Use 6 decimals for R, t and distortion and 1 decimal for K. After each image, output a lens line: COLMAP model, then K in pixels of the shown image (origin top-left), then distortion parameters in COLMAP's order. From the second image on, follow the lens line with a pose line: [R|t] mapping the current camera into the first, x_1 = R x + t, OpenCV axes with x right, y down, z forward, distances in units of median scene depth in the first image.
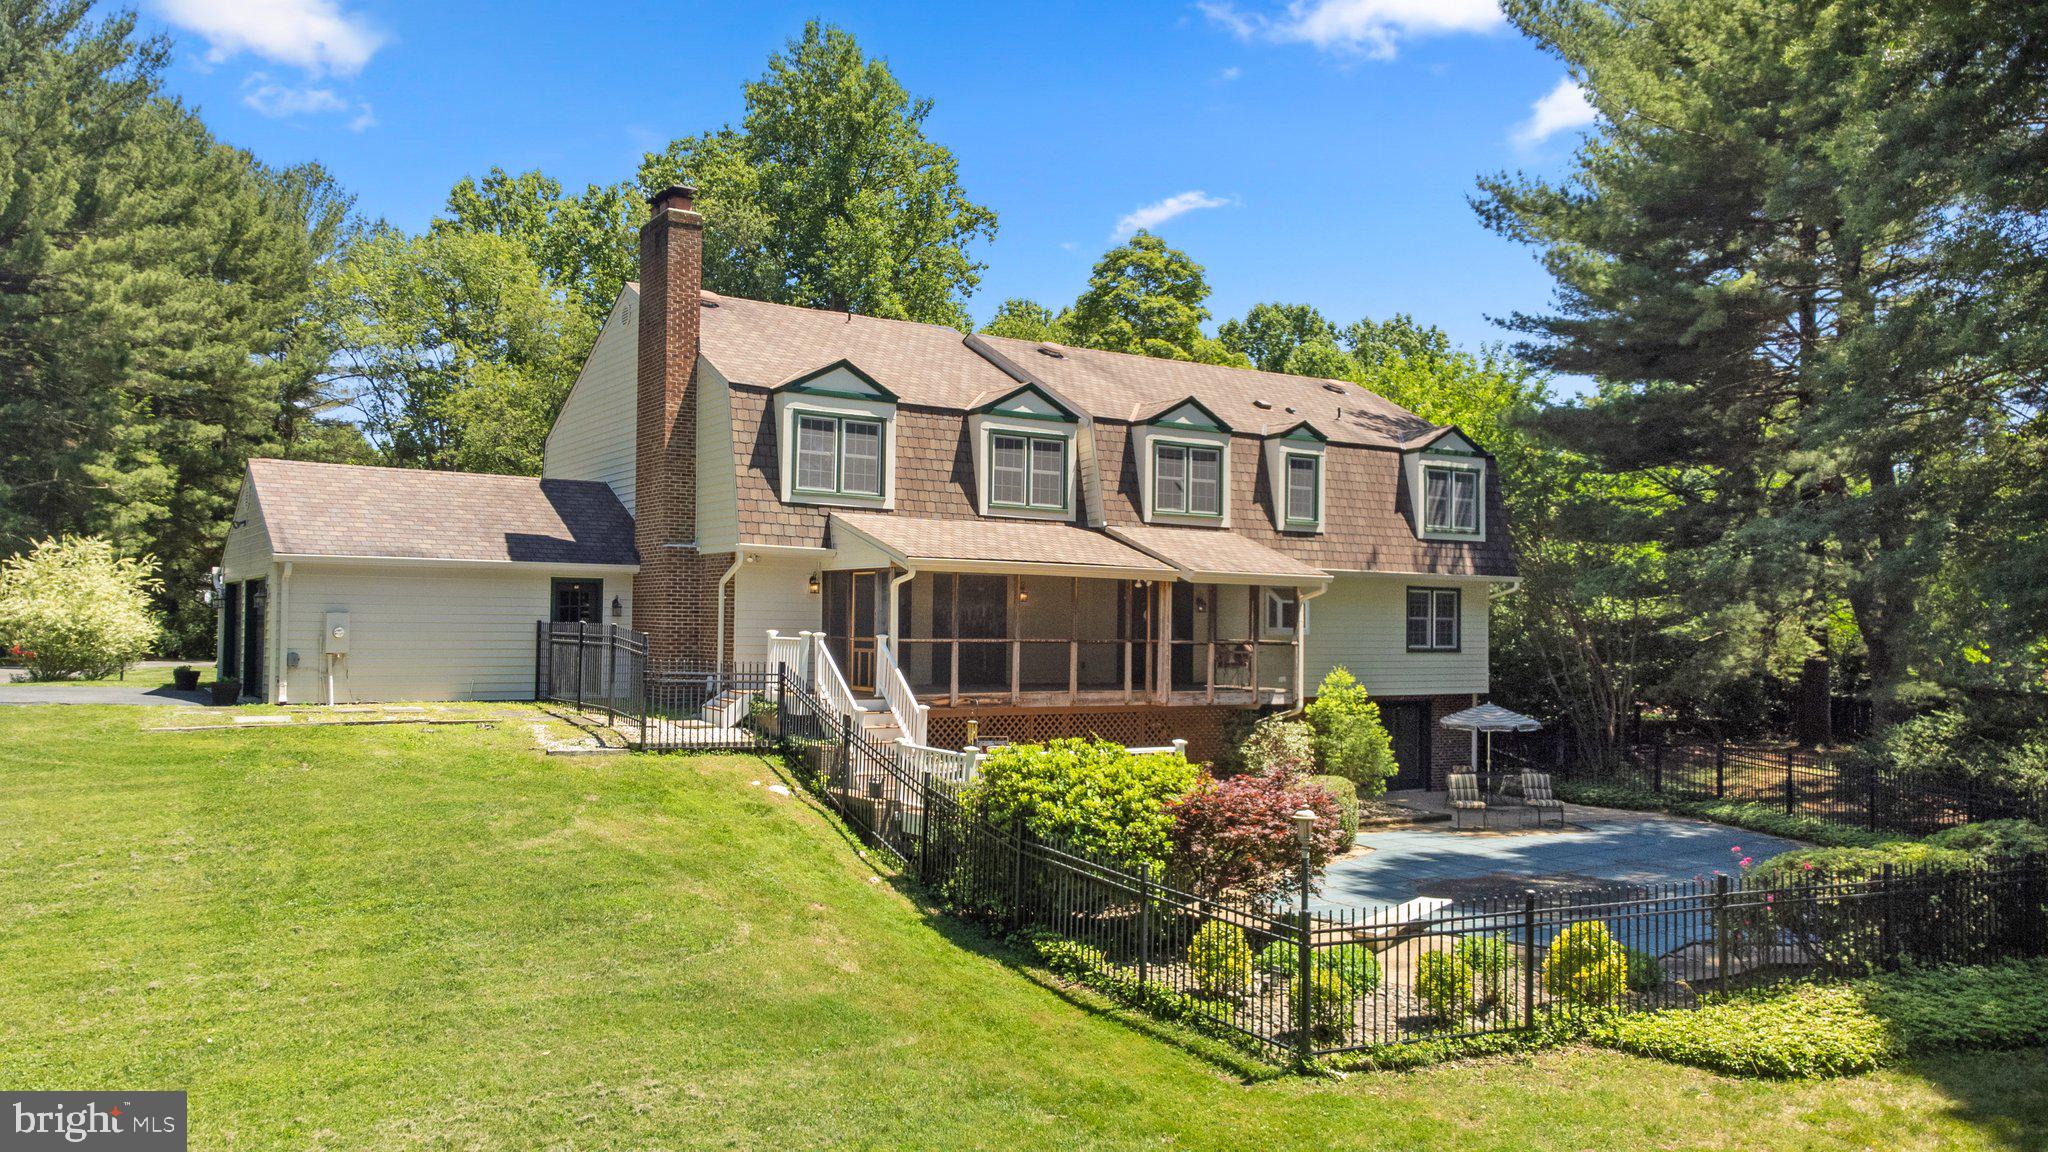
lens RADIAL K [[1503.1, 0, 1024.0], [0, 1503.1, 576.0], [0, 0, 1]] dist [0.034214, -0.000942]
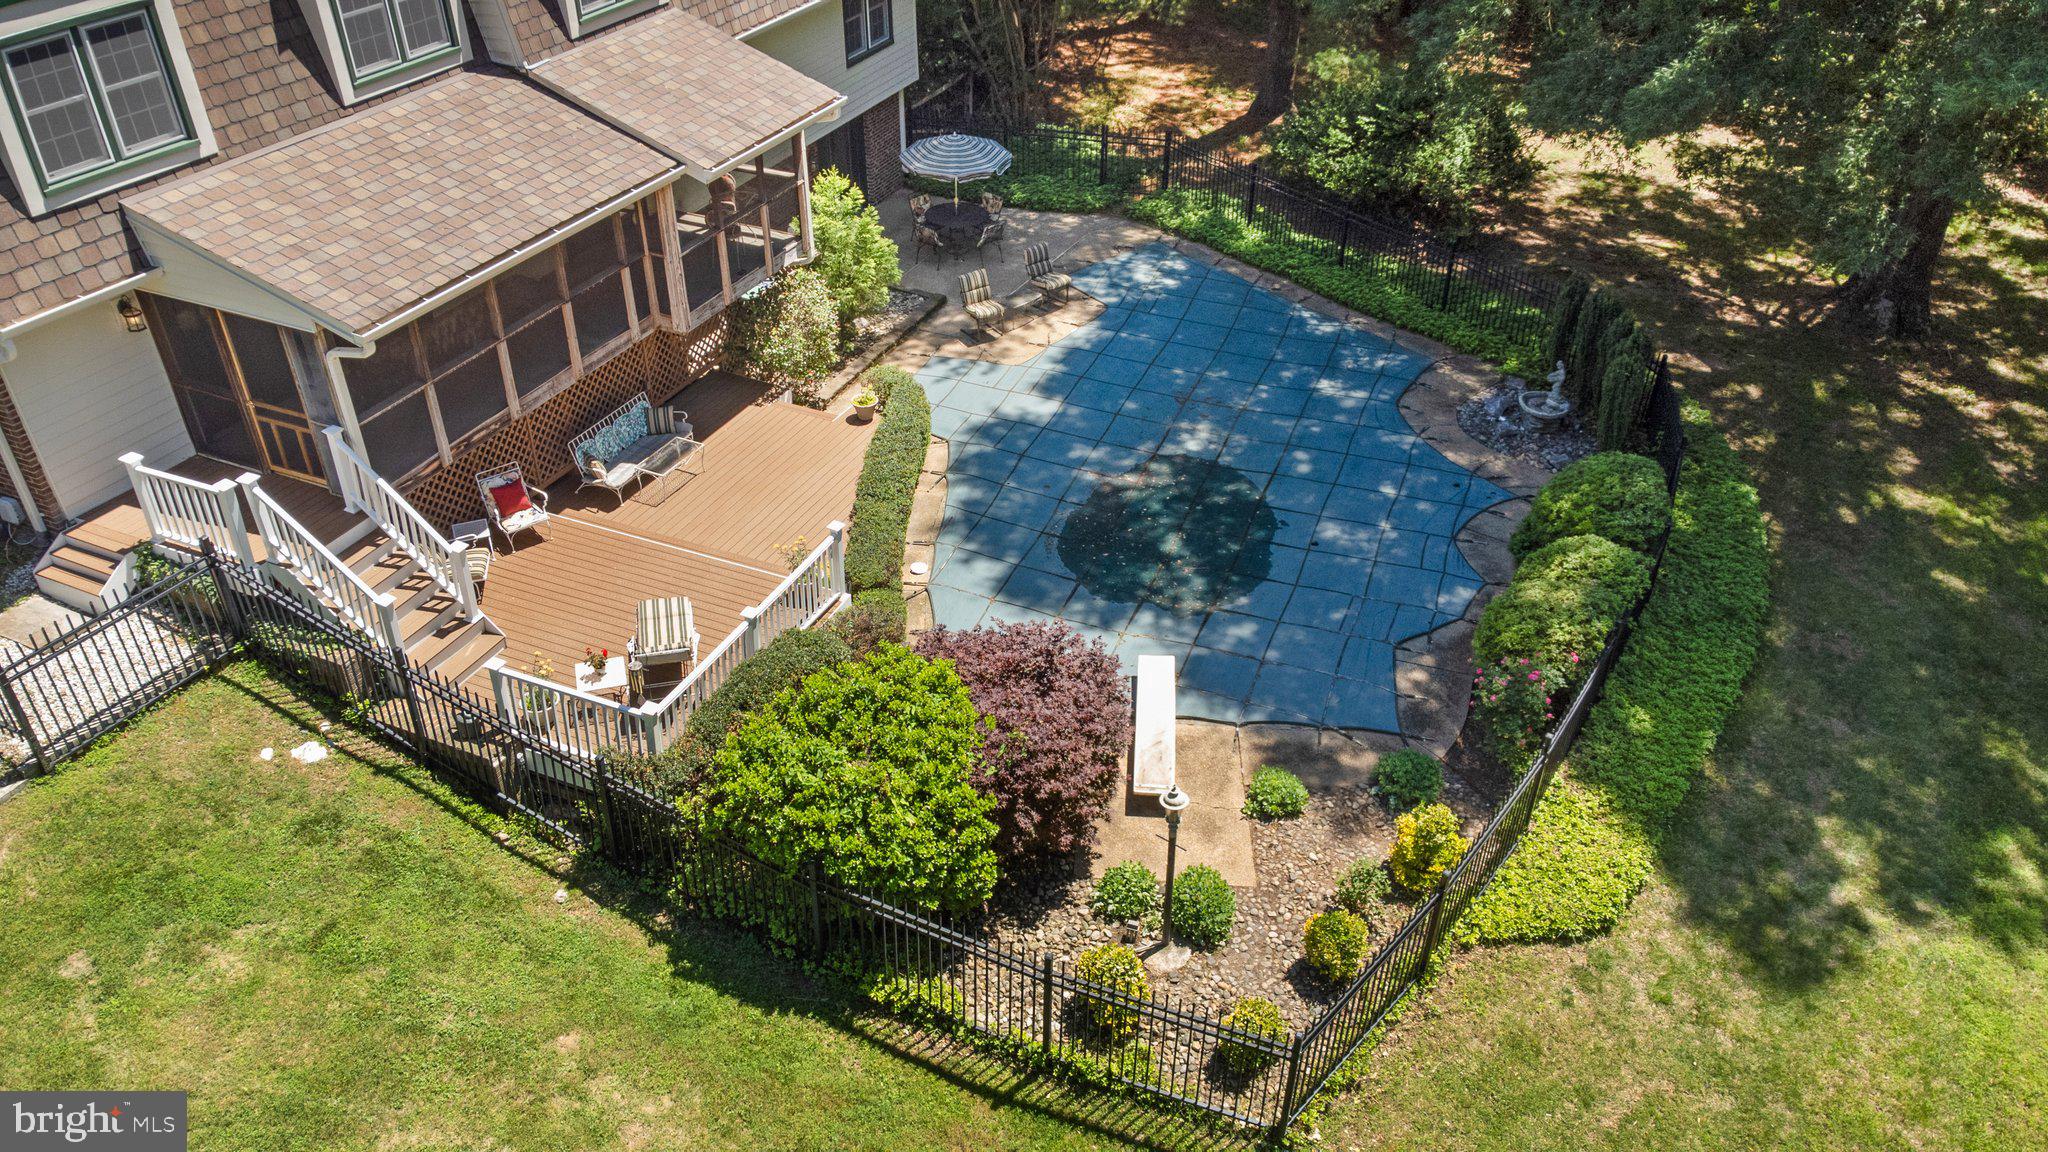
lens RADIAL K [[1503.1, 0, 1024.0], [0, 1503.1, 576.0], [0, 0, 1]] dist [0.034214, -0.000942]
pose [[0.845060, -0.316171, 0.431173, -0.119828], [-0.005943, 0.800821, 0.598875, -0.253899], [-0.534639, -0.508647, 0.674862, 0.302063]]
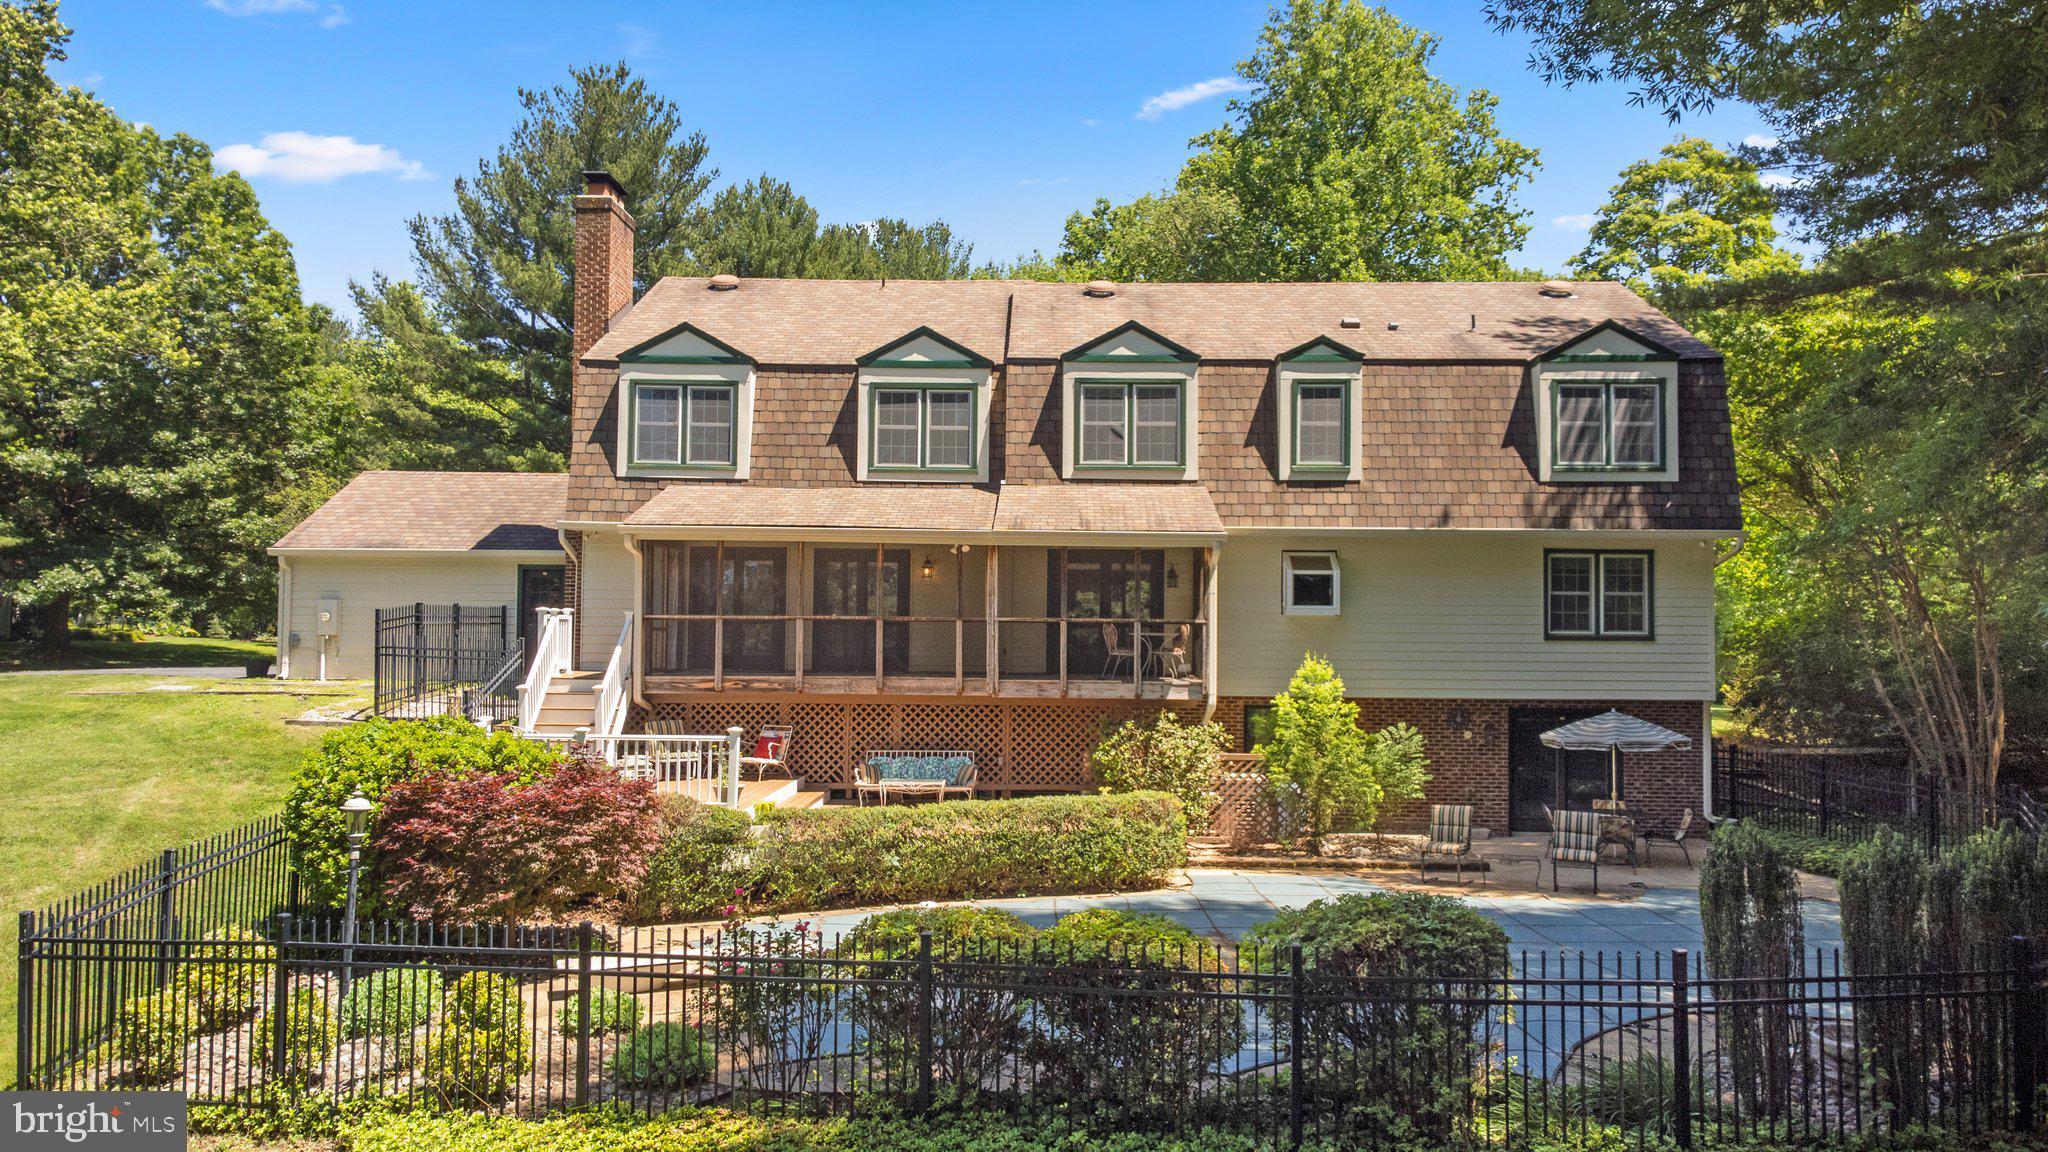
lens RADIAL K [[1503.1, 0, 1024.0], [0, 1503.1, 576.0], [0, 0, 1]] dist [0.034214, -0.000942]
pose [[0.831906, -0.025746, -0.554320, 0.521478], [0.019702, 0.999664, -0.016862, 0.031633], [0.554567, 0.003107, 0.832133, 0.298773]]
